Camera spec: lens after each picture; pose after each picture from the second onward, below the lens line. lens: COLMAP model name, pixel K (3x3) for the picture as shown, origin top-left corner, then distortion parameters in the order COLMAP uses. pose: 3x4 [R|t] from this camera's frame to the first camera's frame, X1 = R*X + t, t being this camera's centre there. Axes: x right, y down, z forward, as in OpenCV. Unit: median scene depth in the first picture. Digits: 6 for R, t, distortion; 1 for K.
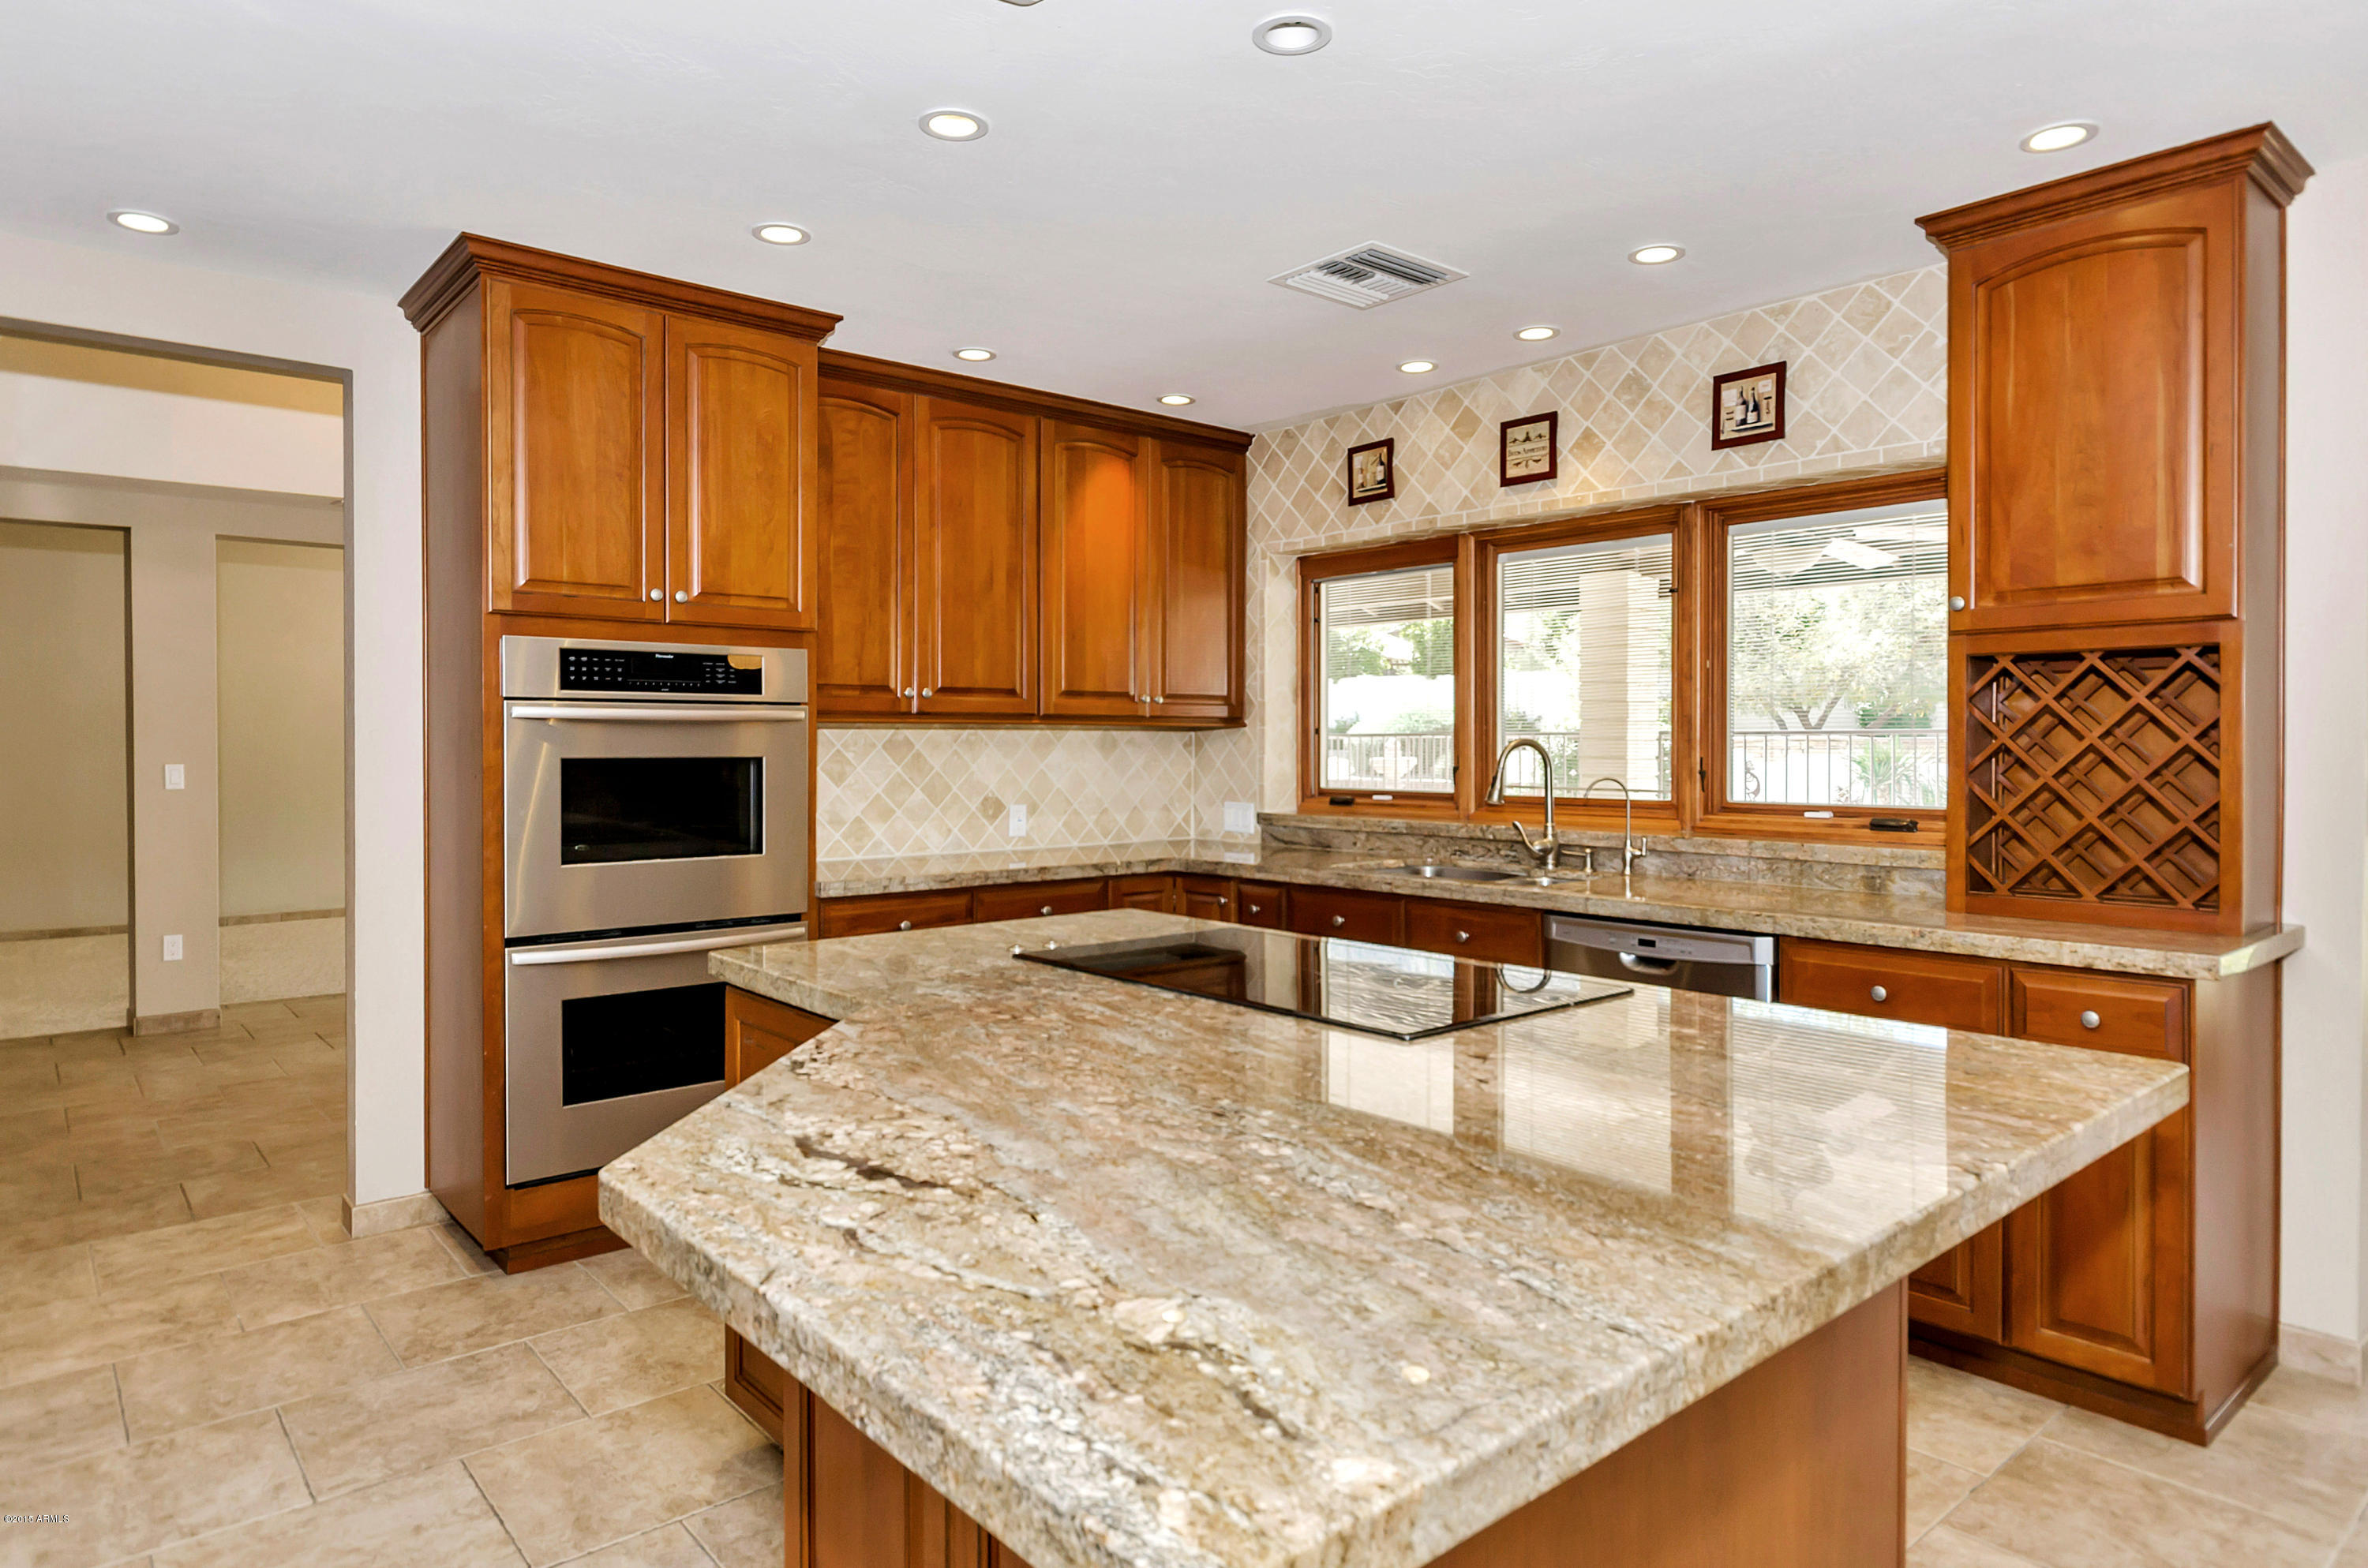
lens RADIAL K [[1389.7, 0, 1188.6], [0, 1389.7, 772.5], [0, 0, 1]] dist [0.001576, 0.000194]
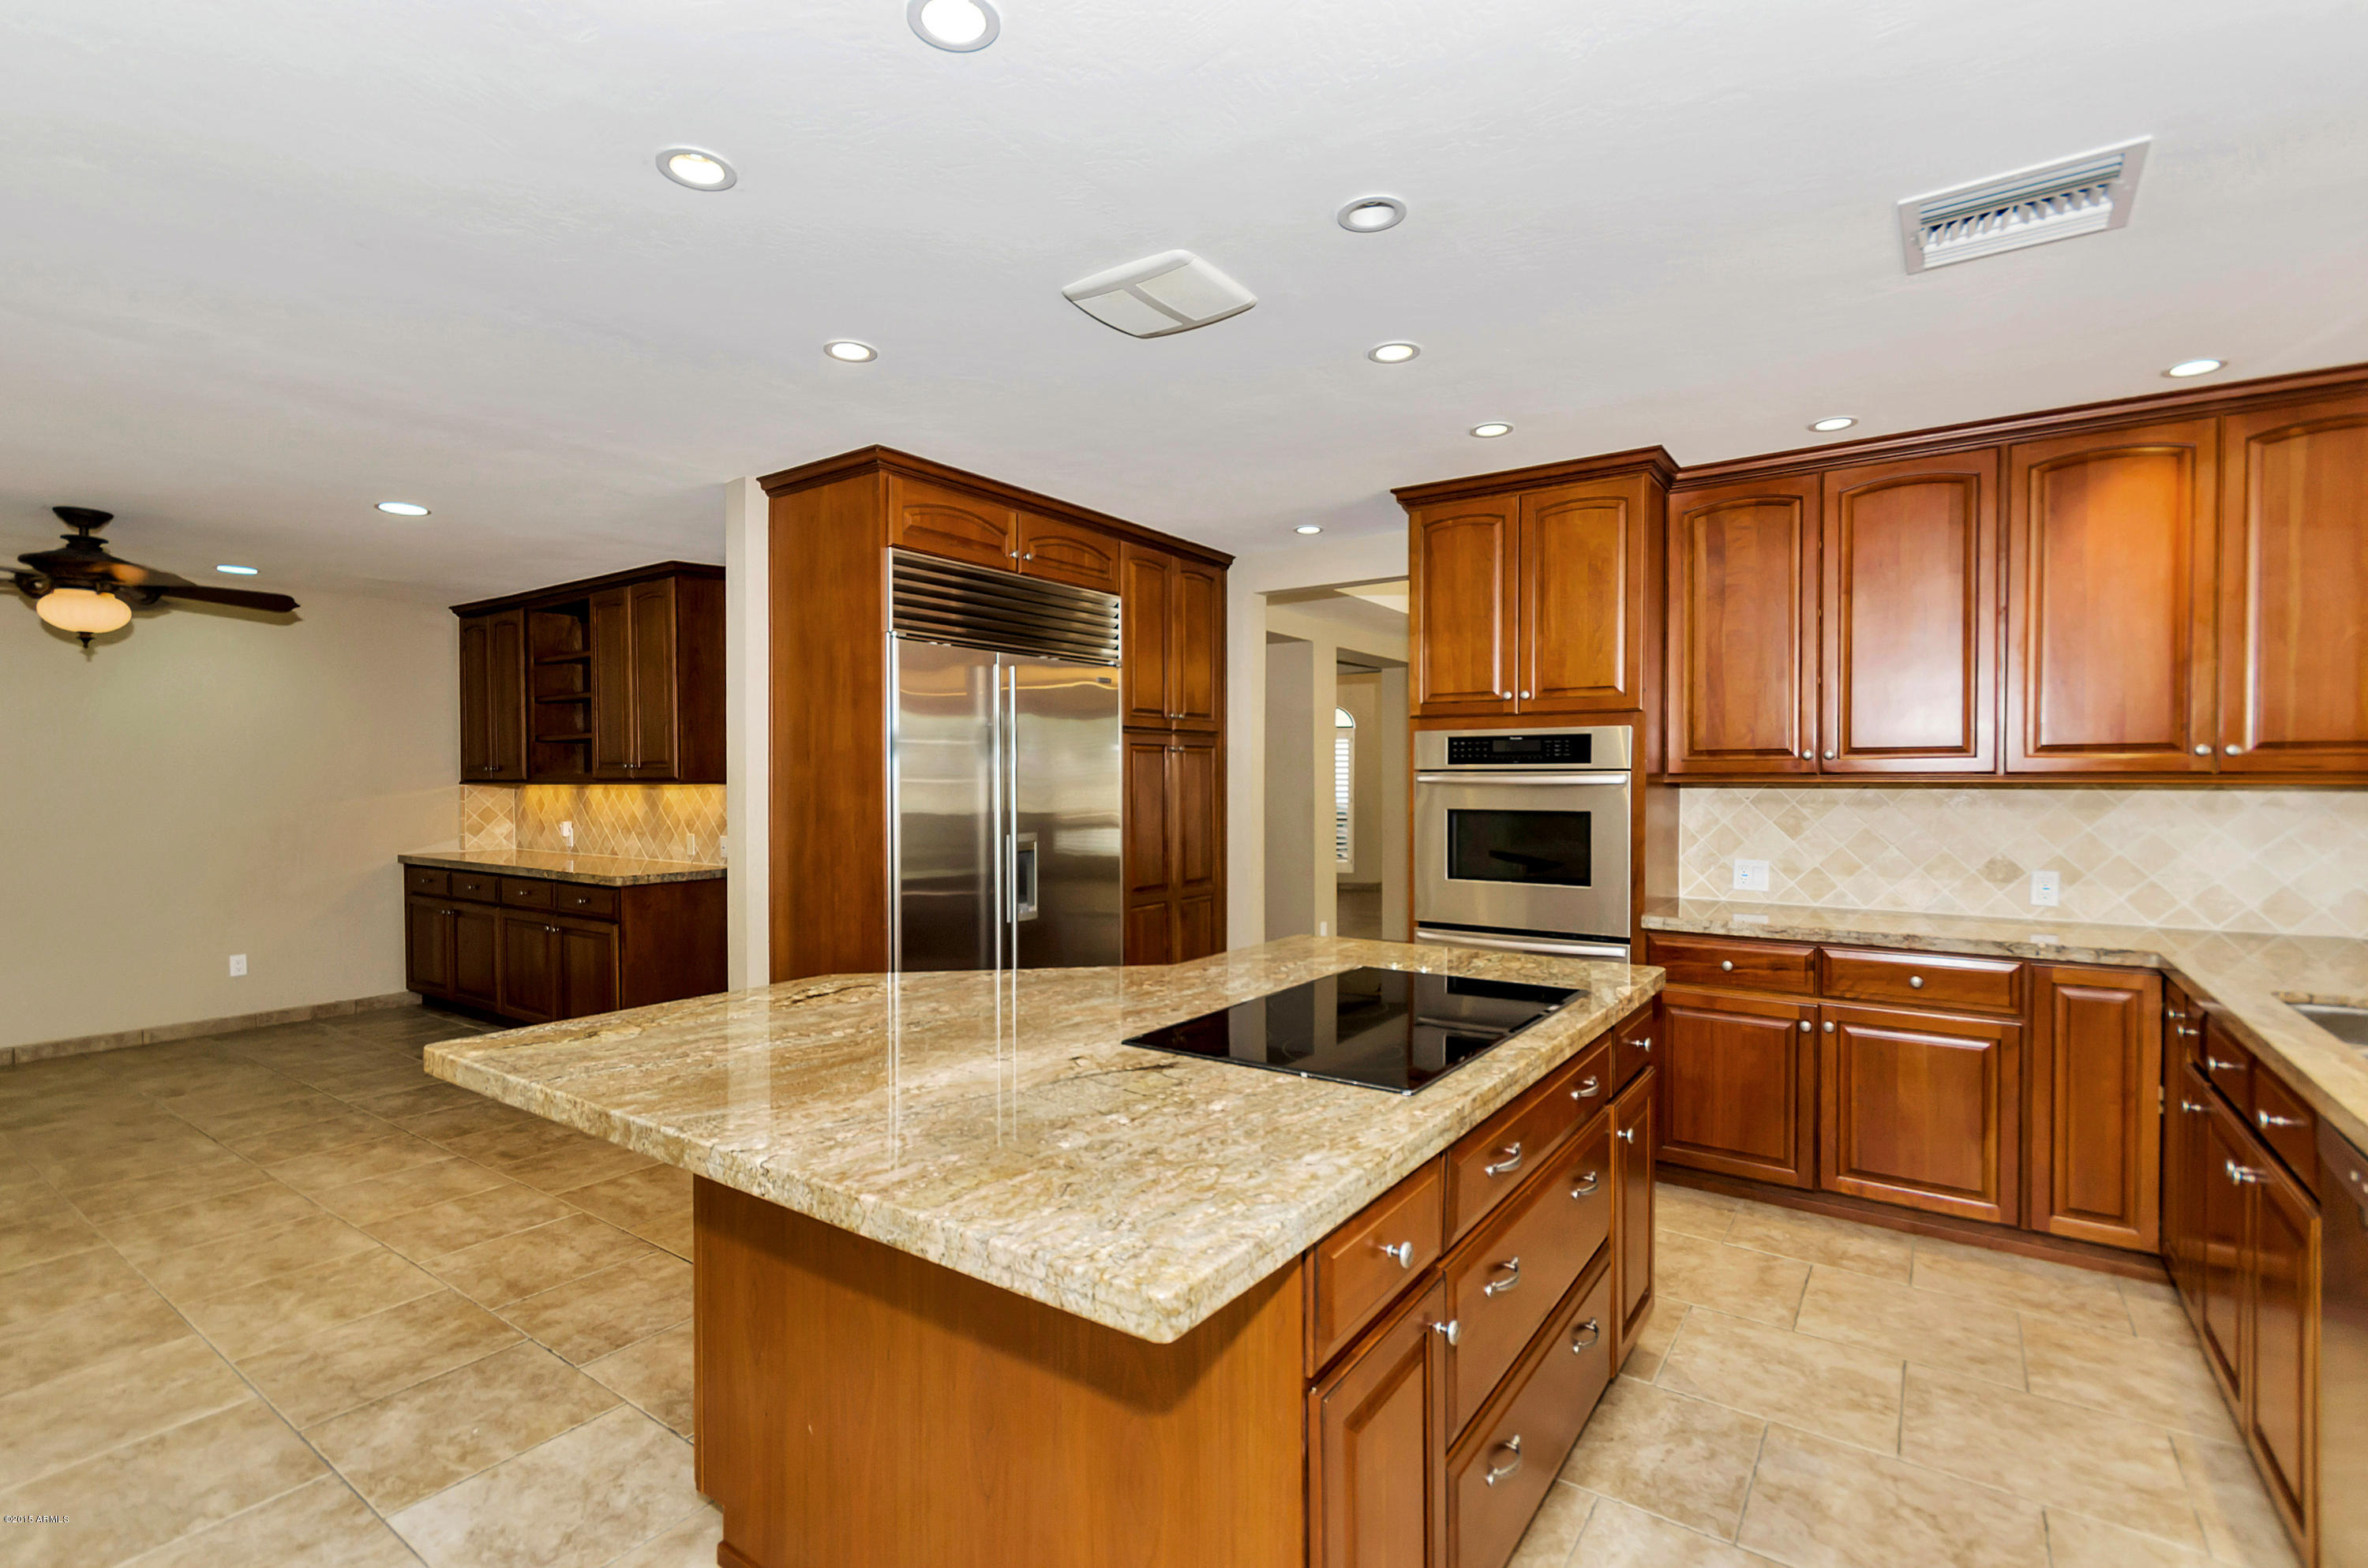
lens RADIAL K [[1086.0, 0, 1187.5], [0, 1086.0, 789.1], [0, 0, 1]] dist [-0.000731, 0.000141]
pose [[0.246448, 0.008130, -0.969122, 0.583608], [-0.021986, 0.999754, 0.002796, -0.026944], [0.968907, 0.020618, 0.246566, 0.394769]]
